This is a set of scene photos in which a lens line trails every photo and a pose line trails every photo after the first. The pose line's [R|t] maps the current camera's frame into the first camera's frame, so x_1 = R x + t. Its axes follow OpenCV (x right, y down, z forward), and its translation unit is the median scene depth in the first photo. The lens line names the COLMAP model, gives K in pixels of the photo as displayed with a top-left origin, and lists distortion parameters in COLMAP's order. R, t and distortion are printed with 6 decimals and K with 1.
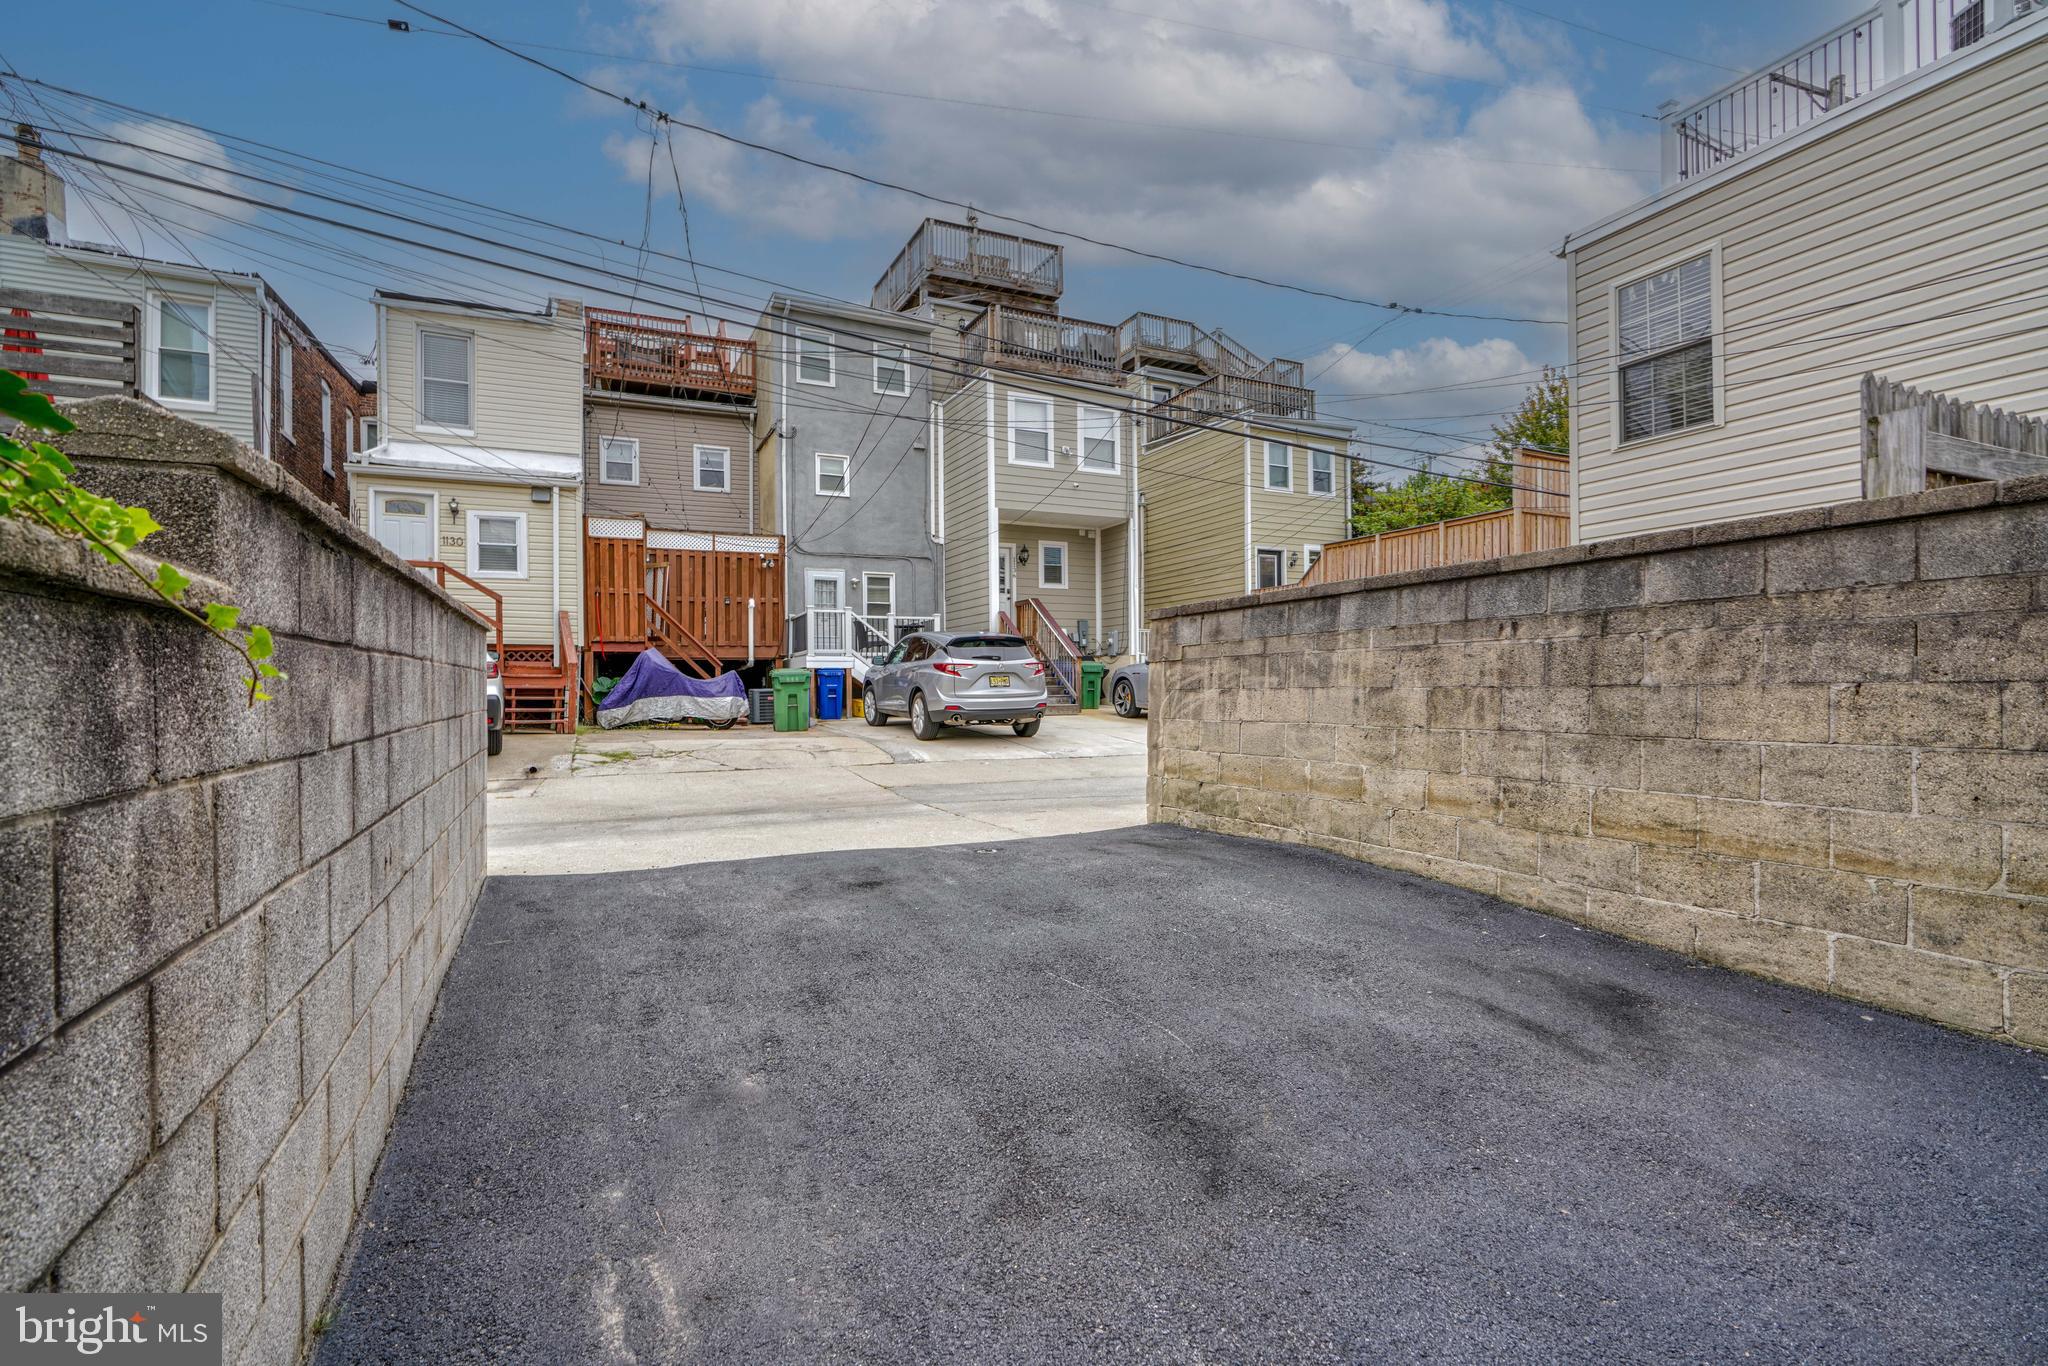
lens RADIAL K [[910.3, 0, 1027.6], [0, 910.3, 685.4], [0, 0, 1]] dist [-0.010940, 0.002974]
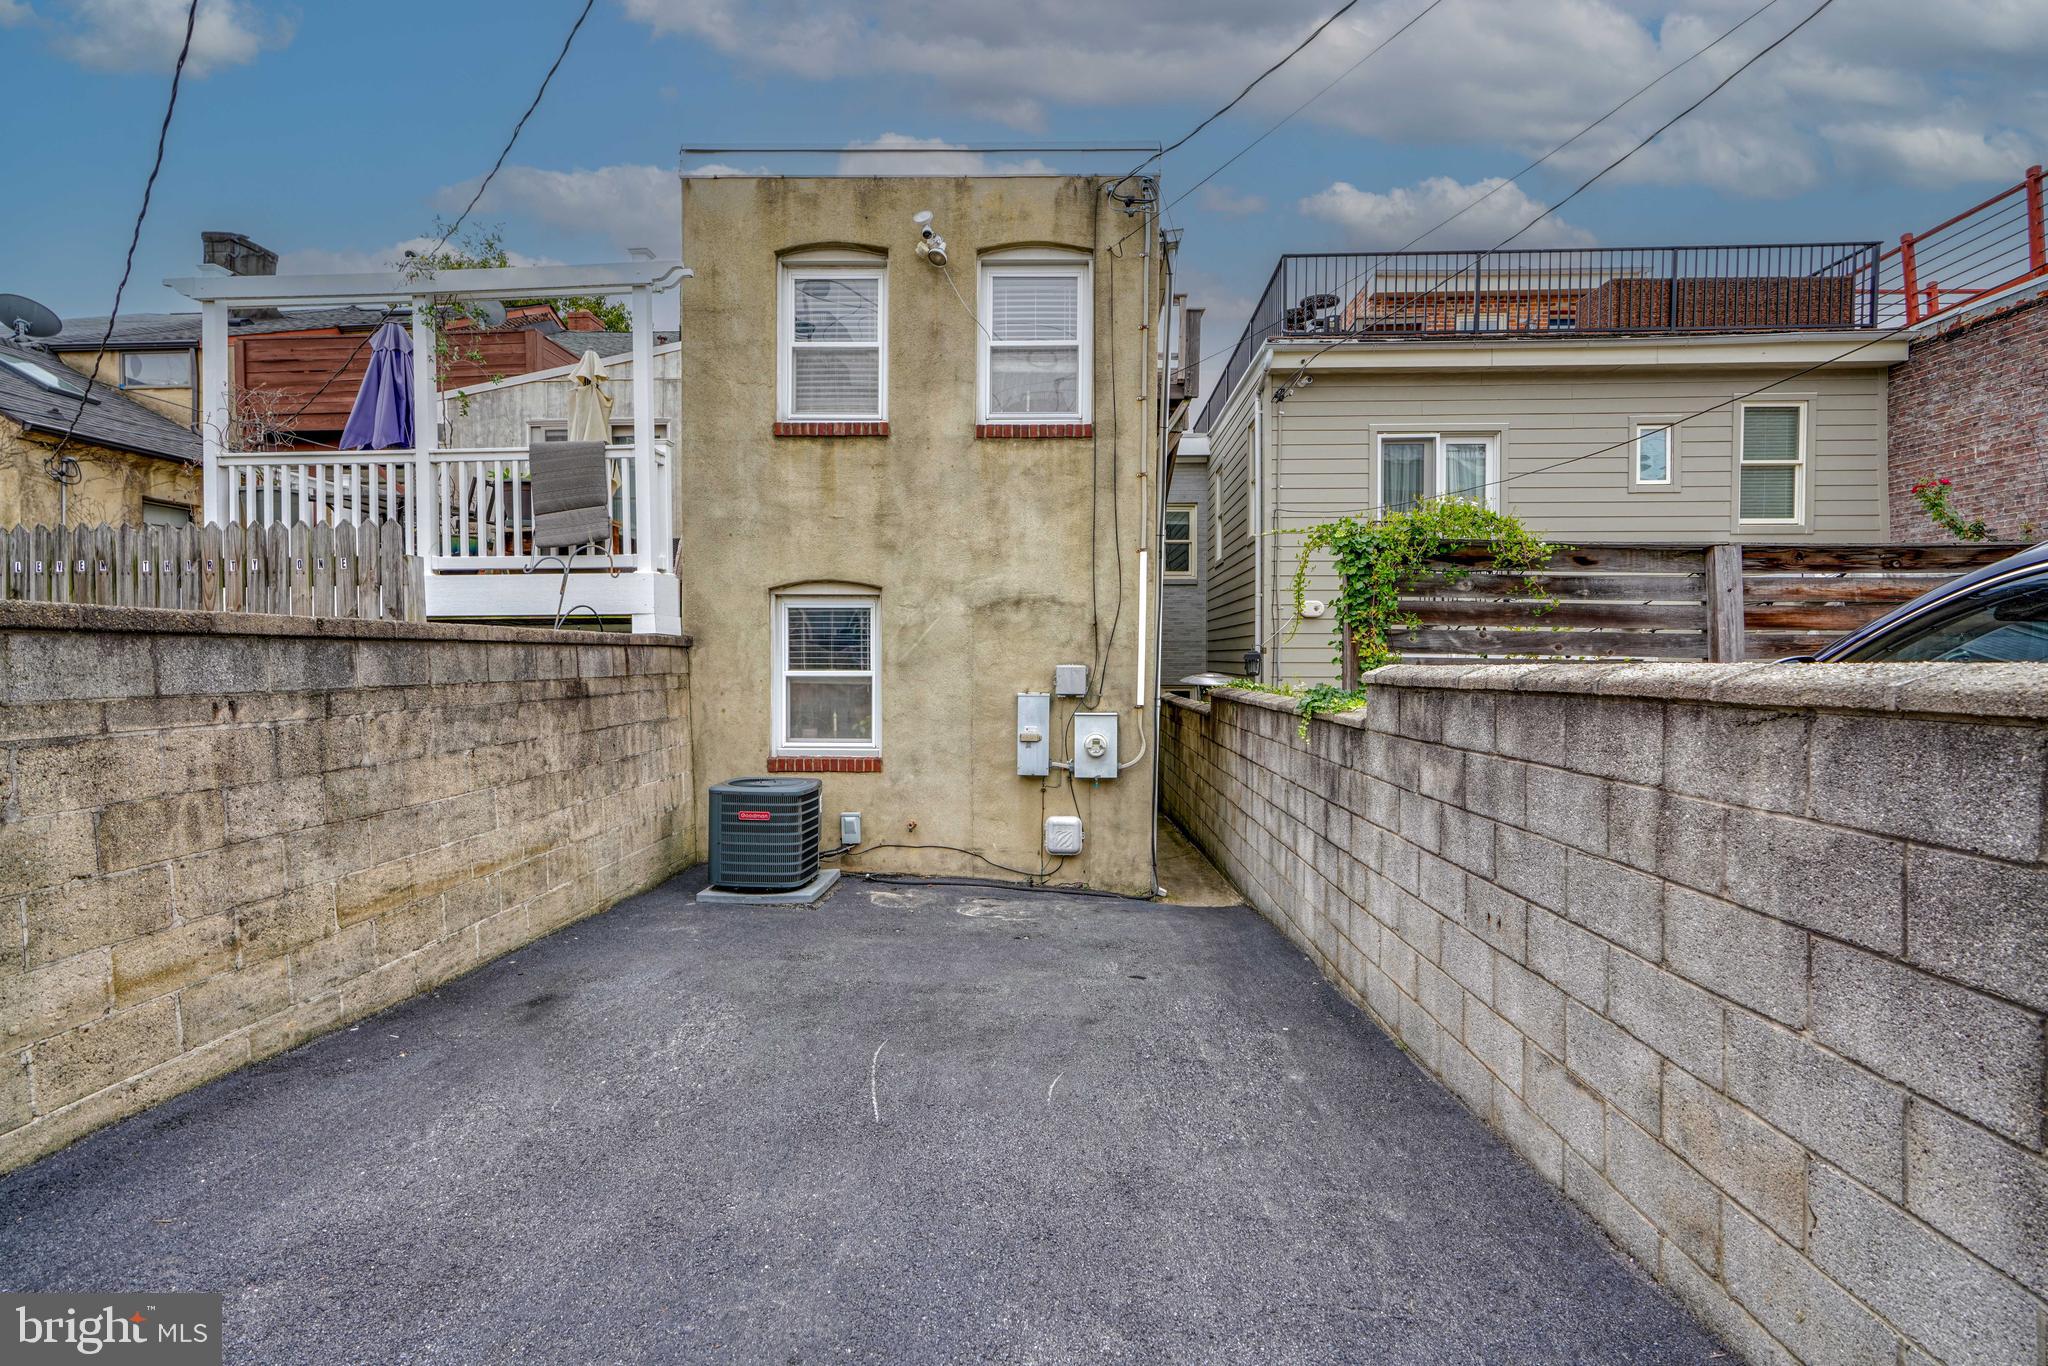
lens RADIAL K [[910.3, 0, 1026.6], [0, 910.3, 676.4], [0, 0, 1]] dist [-0.010940, 0.002974]
pose [[-0.878875, 0.002890, 0.477044, -0.441400], [0.008769, 0.999911, 0.010097, -0.098130], [-0.476972, 0.013057, -0.878821, 1.436380]]
